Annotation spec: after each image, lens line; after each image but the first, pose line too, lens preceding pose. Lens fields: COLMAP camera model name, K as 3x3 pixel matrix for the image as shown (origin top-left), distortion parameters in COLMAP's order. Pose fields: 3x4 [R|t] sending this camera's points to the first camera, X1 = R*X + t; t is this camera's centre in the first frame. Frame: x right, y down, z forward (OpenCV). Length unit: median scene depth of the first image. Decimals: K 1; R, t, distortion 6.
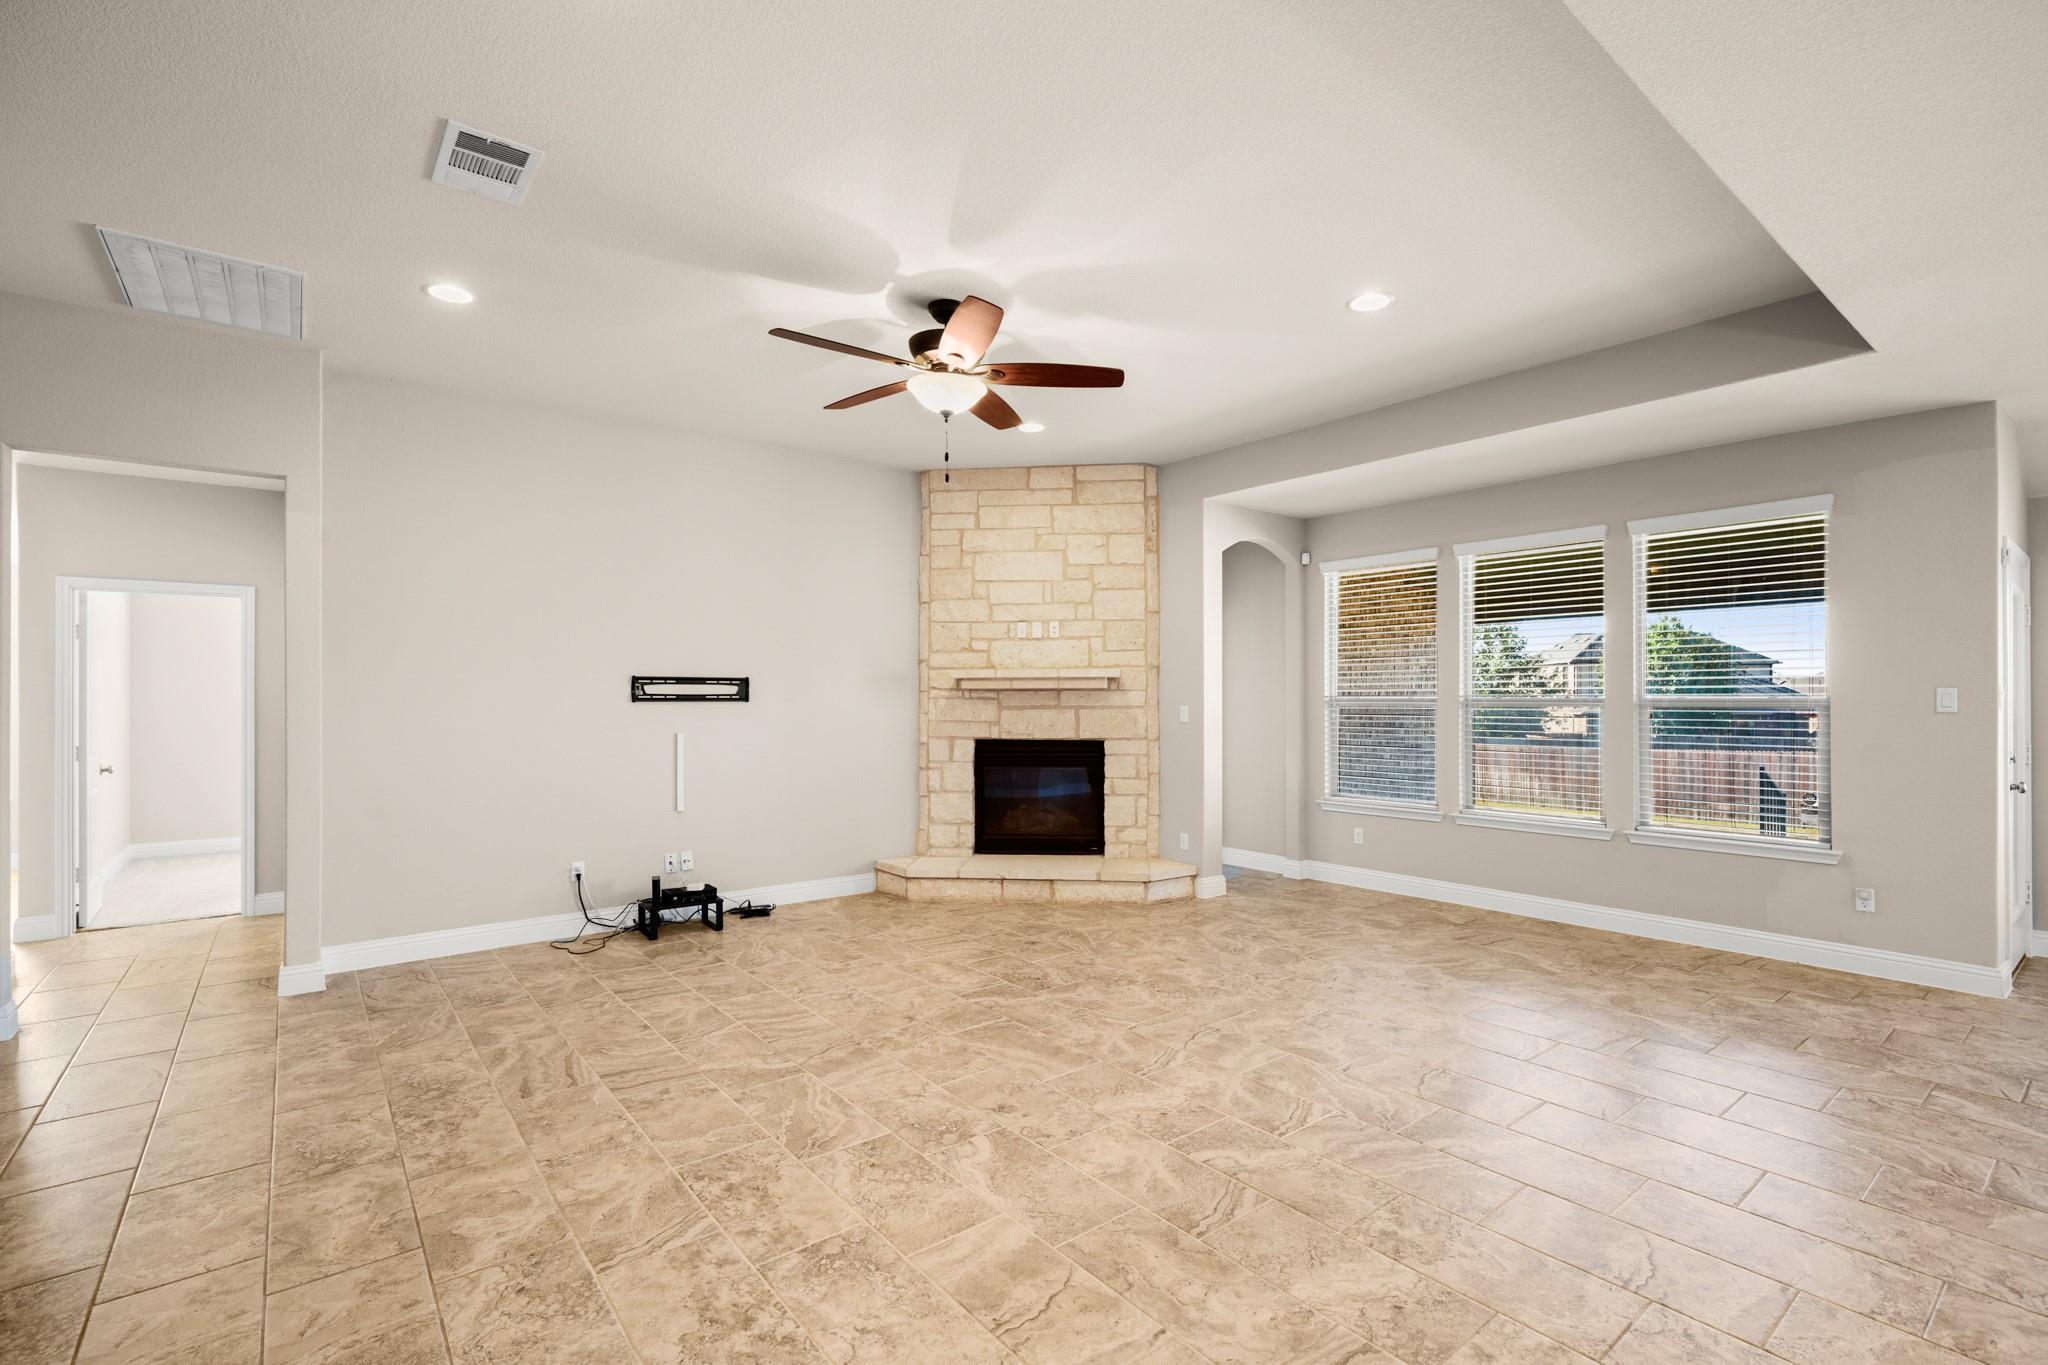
lens RADIAL K [[931.6, 0, 1047.9], [0, 931.6, 690.3], [0, 0, 1]] dist [0.003911, -0.001552]
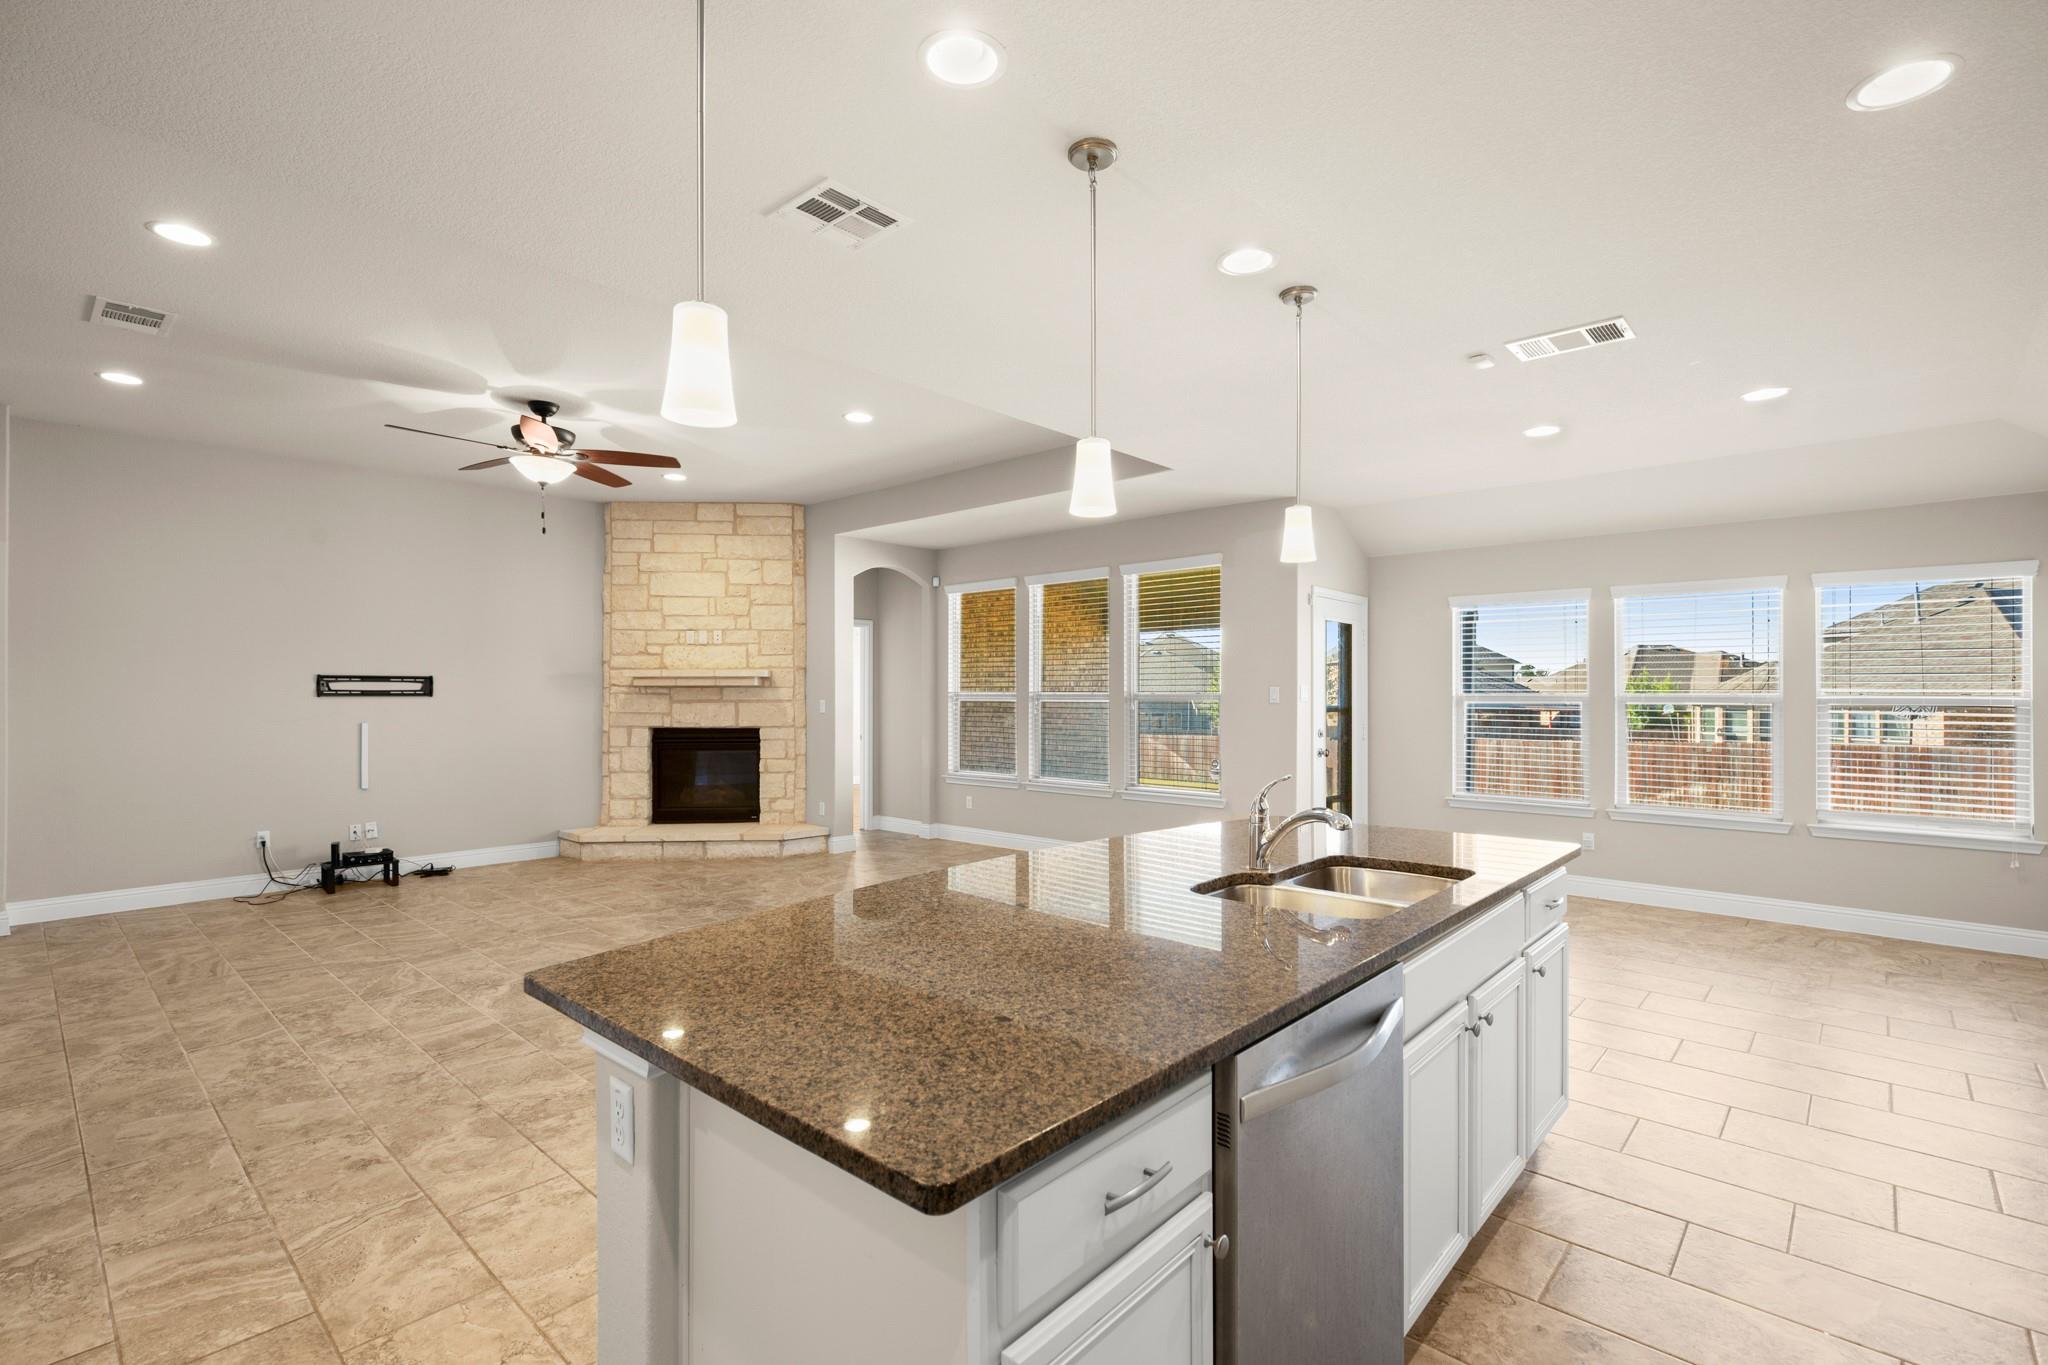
lens RADIAL K [[931.6, 0, 1046.5], [0, 931.6, 685.3], [0, 0, 1]] dist [0.003911, -0.001552]
pose [[0.987185, 0.001731, 0.159573, 0.285021], [-0.001731, 0.999998, -0.000141, -0.003545], [-0.159573, -0.000137, 0.987186, -0.325551]]
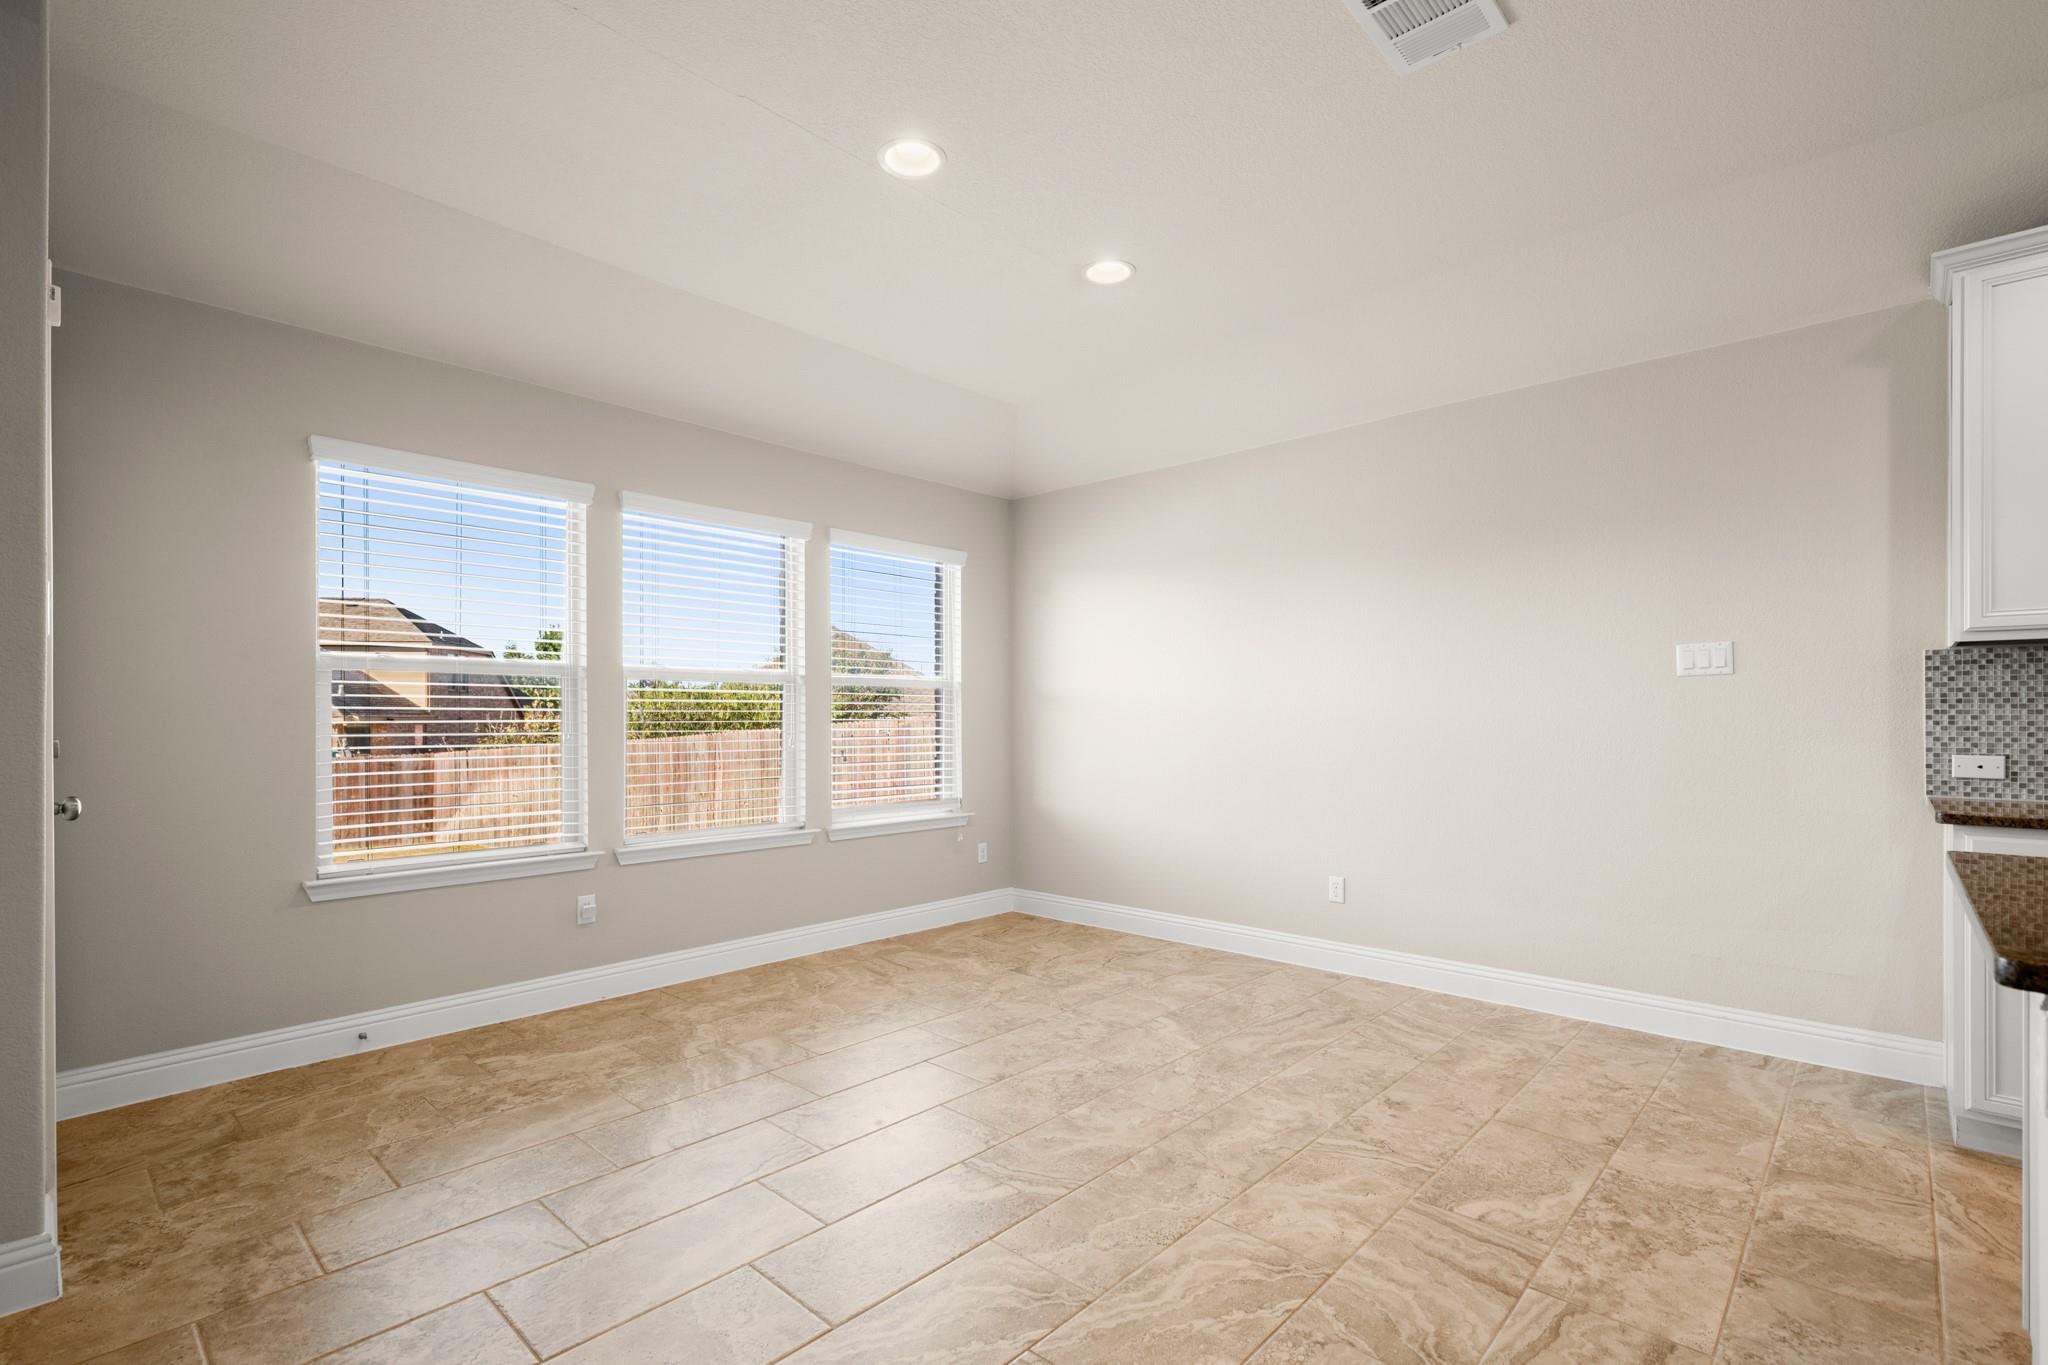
lens RADIAL K [[931.6, 0, 1032.6], [0, 931.6, 715.8], [0, 0, 1]] dist [0.003911, -0.001552]
pose [[-0.146777, 0.000818, 0.989169, 0.398631], [-0.010990, 0.999937, -0.002458, 0.044069], [-0.989109, -0.011232, -0.146759, 0.460738]]
